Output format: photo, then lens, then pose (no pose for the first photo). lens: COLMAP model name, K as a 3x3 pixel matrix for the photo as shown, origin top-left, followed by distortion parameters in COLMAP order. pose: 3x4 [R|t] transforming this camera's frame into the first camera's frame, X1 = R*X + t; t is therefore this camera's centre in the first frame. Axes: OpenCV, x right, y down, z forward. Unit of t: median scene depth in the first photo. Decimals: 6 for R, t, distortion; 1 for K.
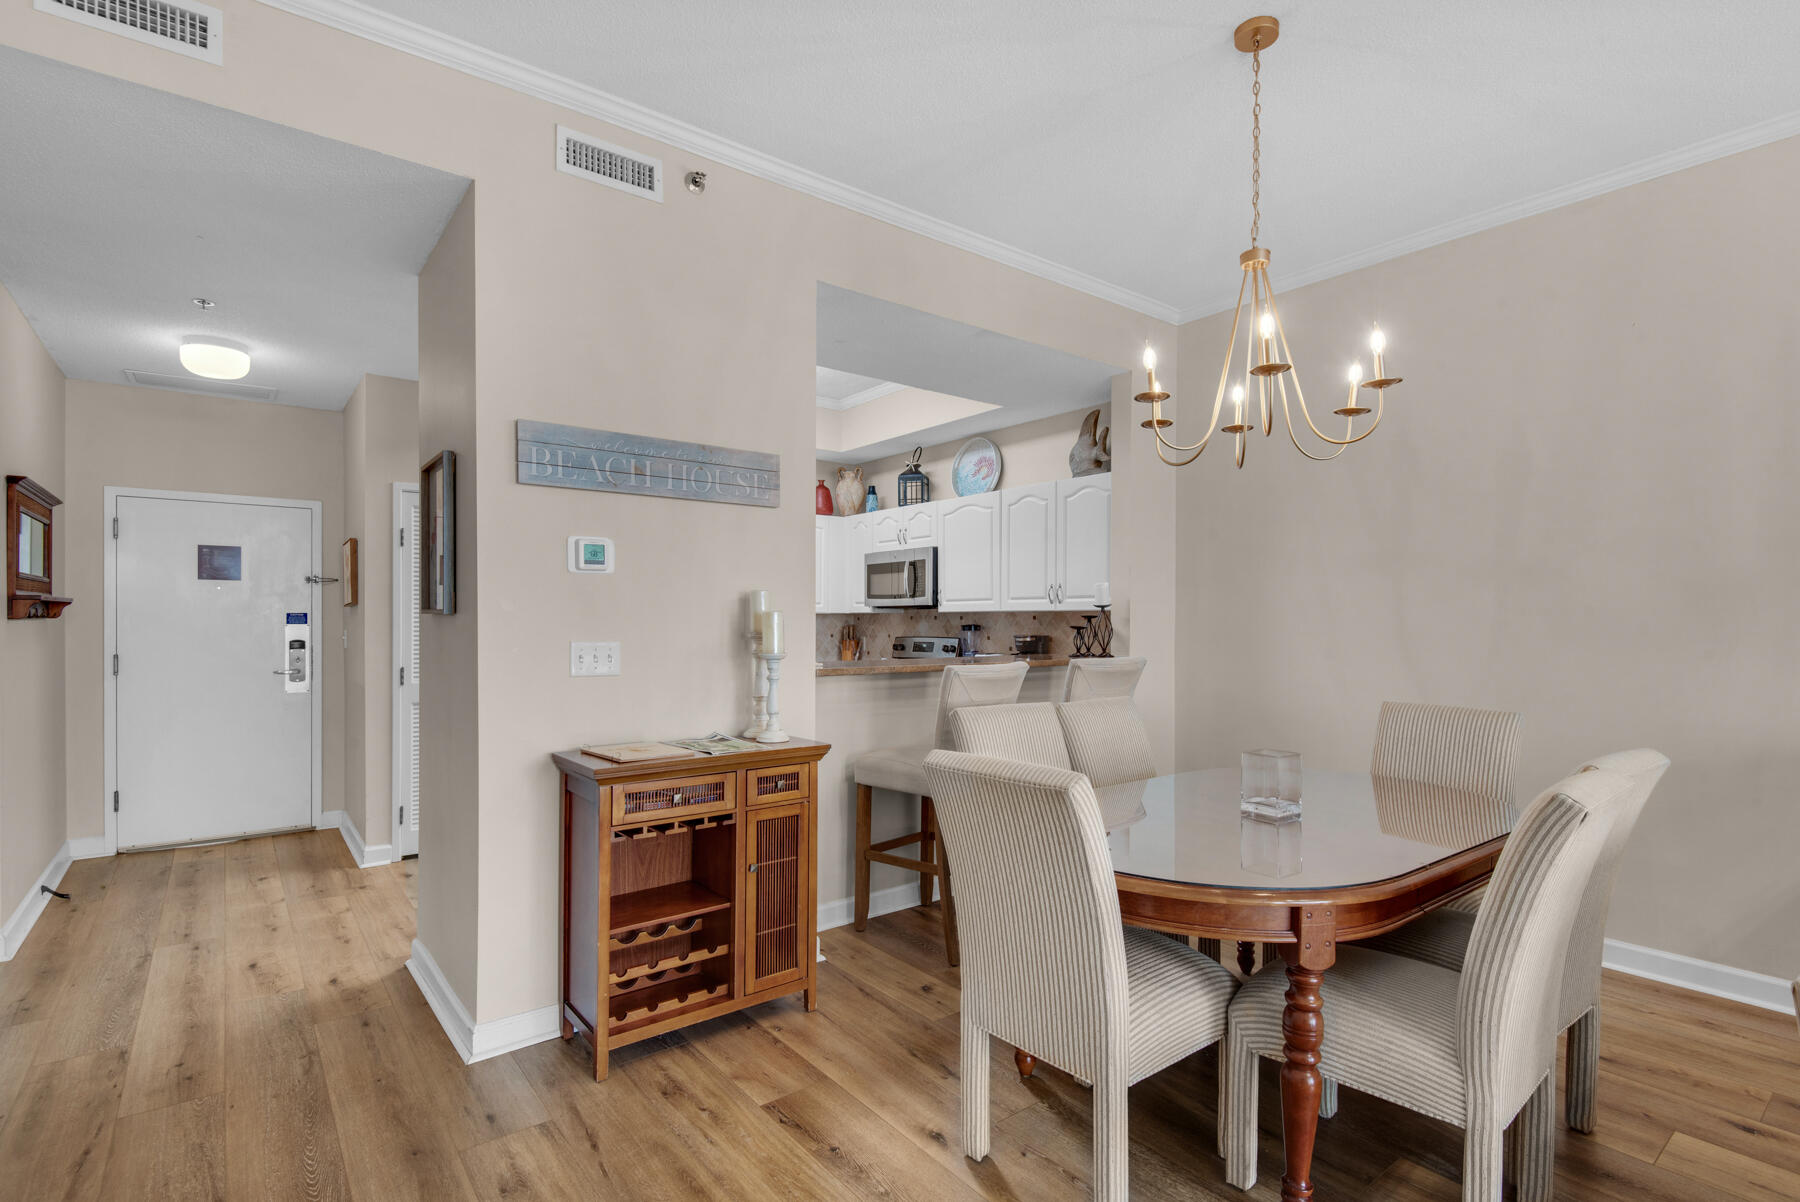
lens RADIAL K [[852.0, 0, 902.8], [0, 852.0, 624.9], [0, 0, 1]] dist [0.034752, -0.027959]
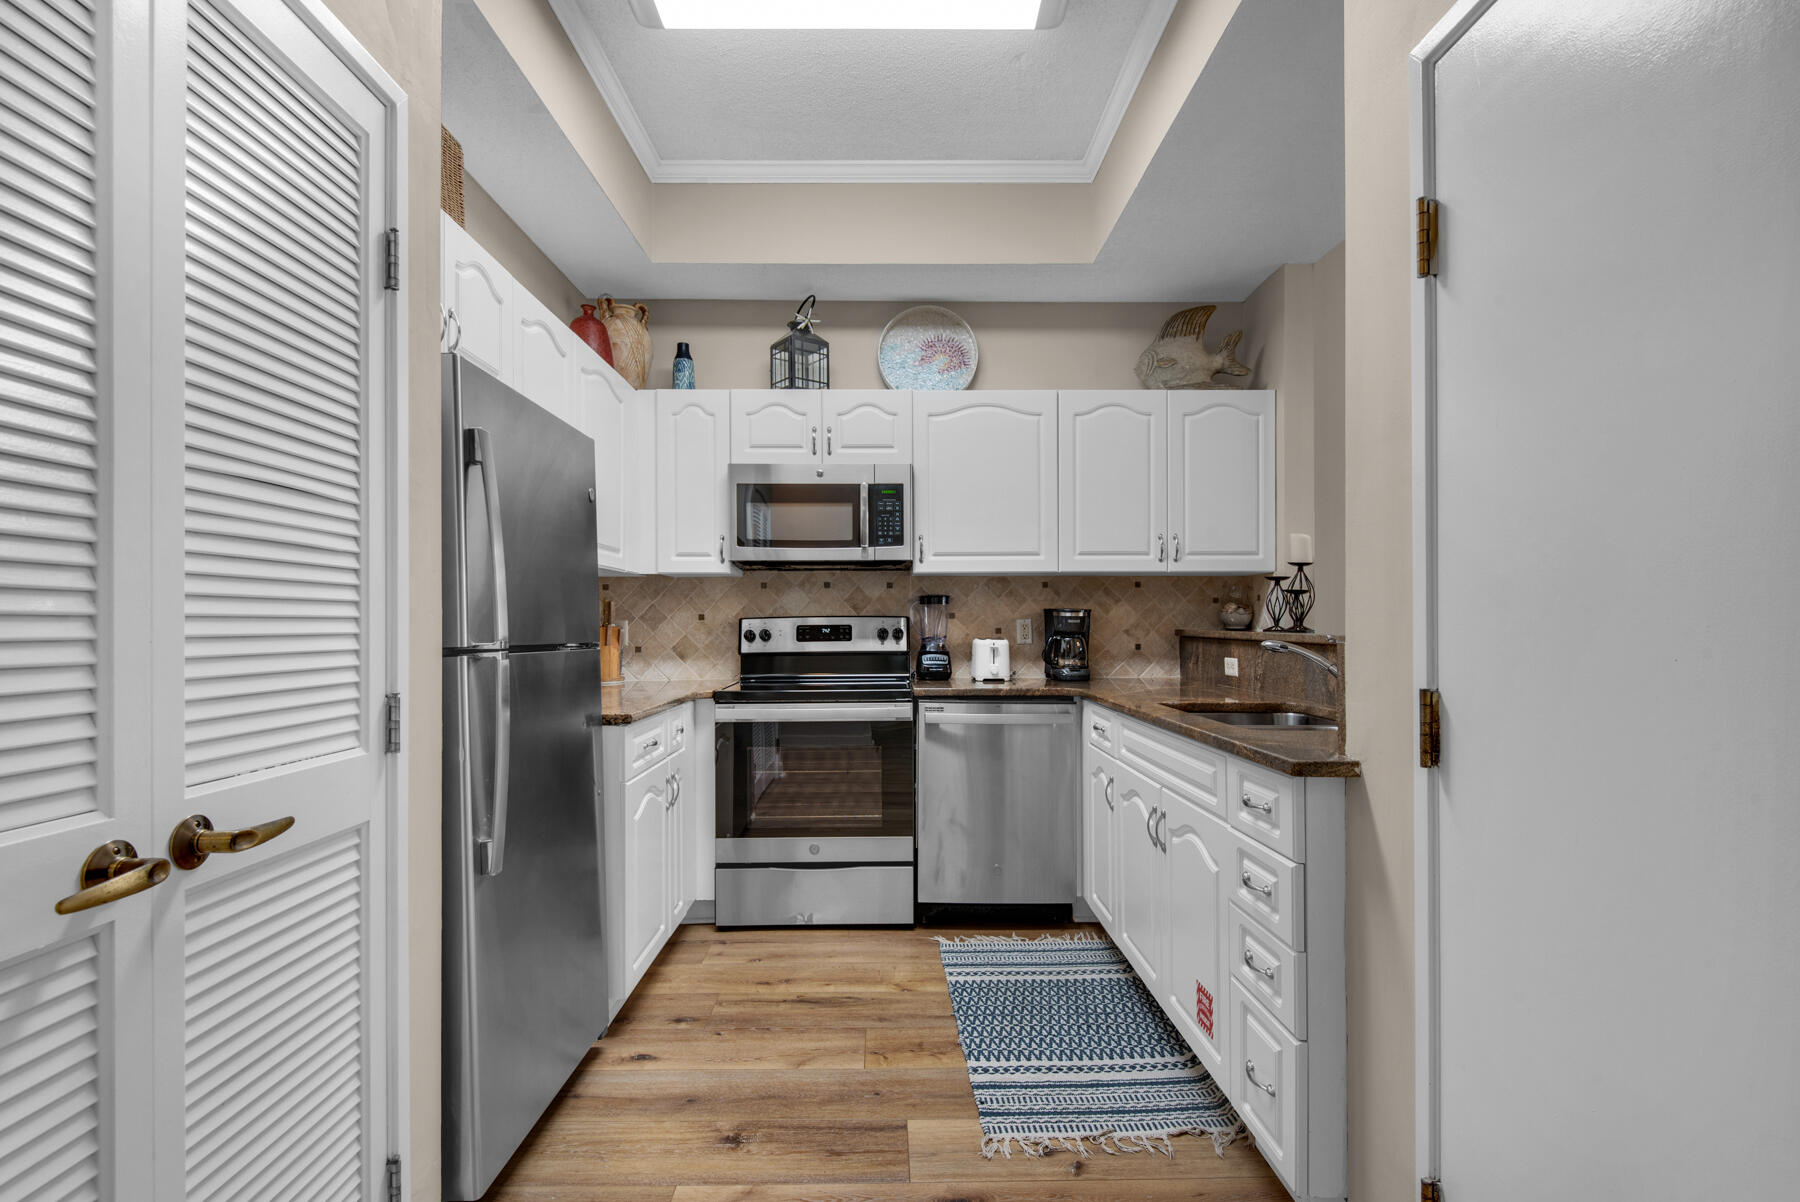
lens RADIAL K [[852.0, 0, 902.8], [0, 852.0, 624.9], [0, 0, 1]] dist [0.034752, -0.027959]
pose [[0.604311, -0.006188, 0.796724, -0.442874], [0.009288, 0.999957, 0.000721, 0.021435], [-0.796694, 0.006964, 0.604342, 0.629593]]
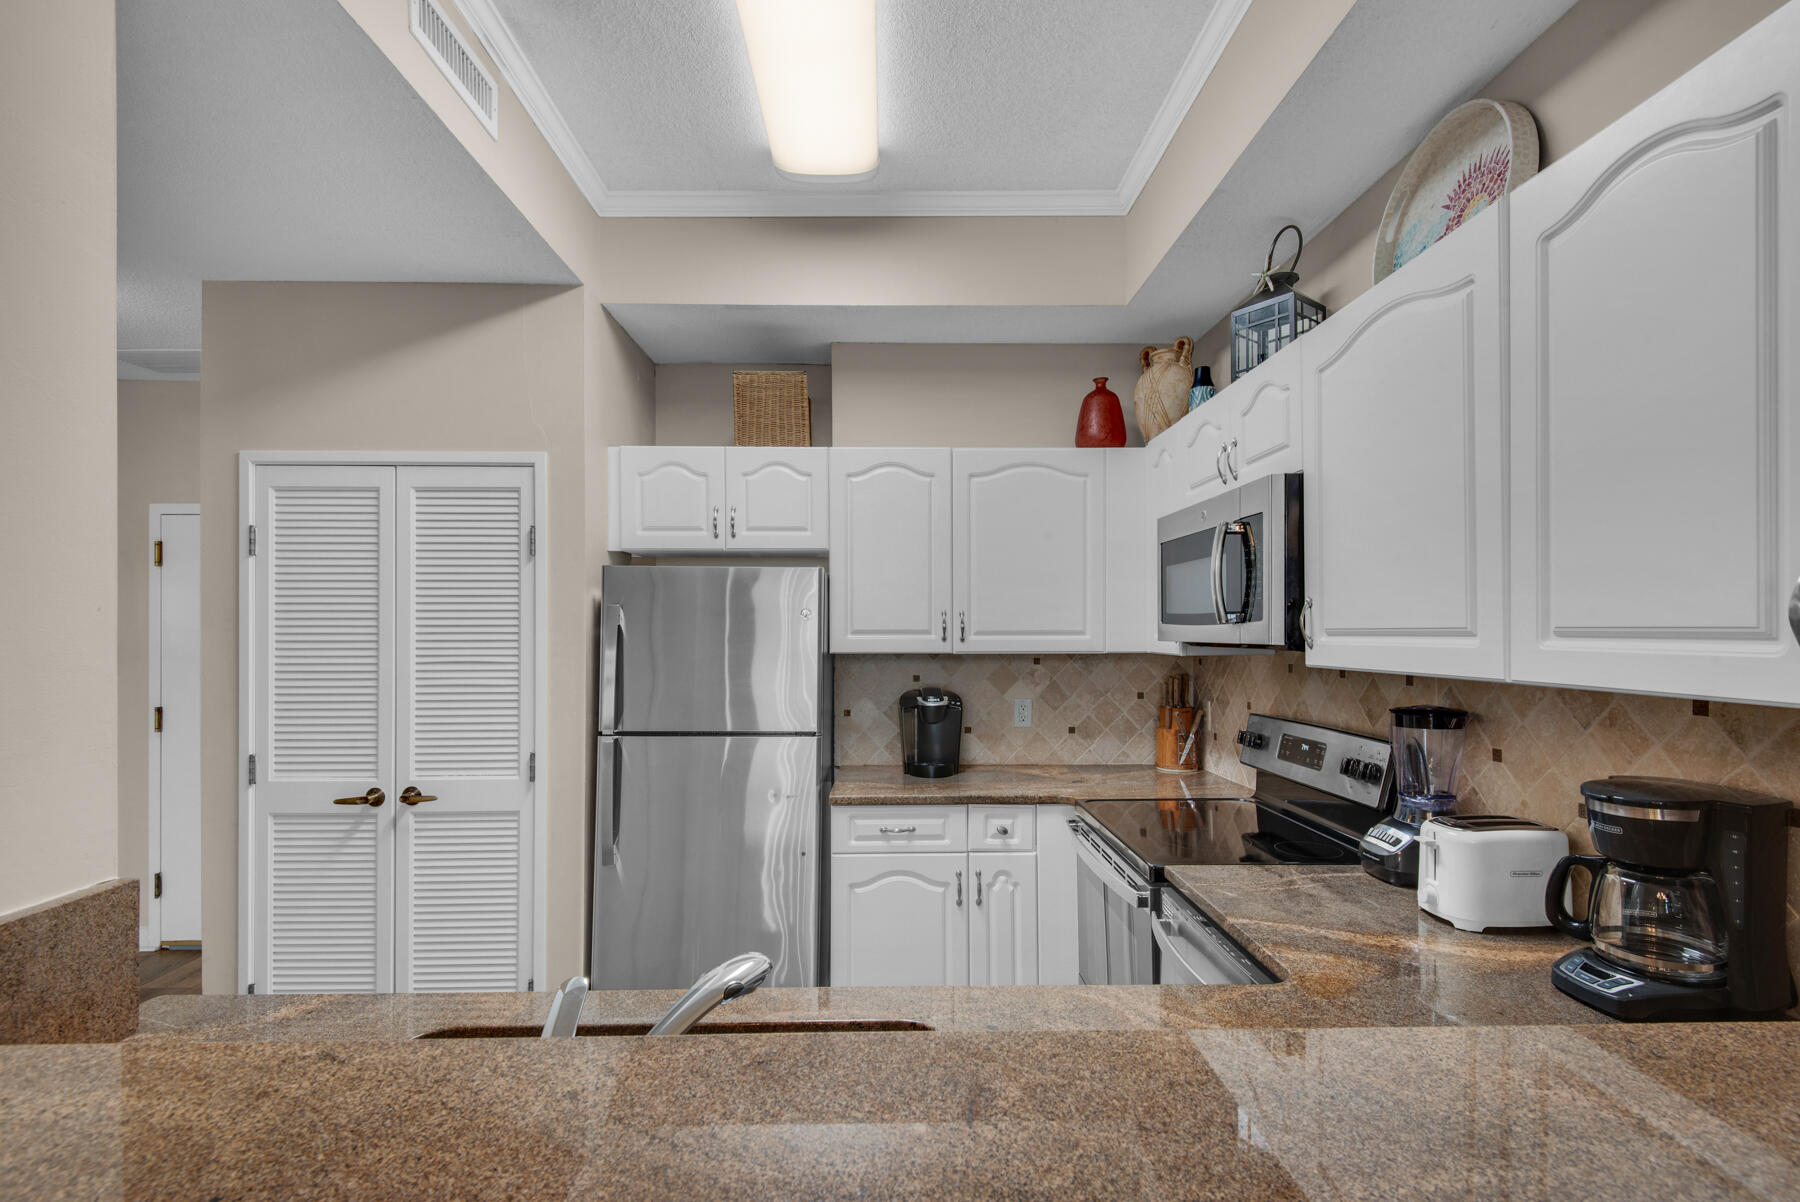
lens RADIAL K [[815.3, 0, 900.4], [0, 815.3, 616.2], [0, 0, 1]] dist [0.043353, -0.028355]
pose [[0.799955, -0.013113, -0.599917, 0.106167], [0.002948, 0.999835, -0.017923, -0.028768], [0.600053, 0.012569, 0.799862, 0.636465]]
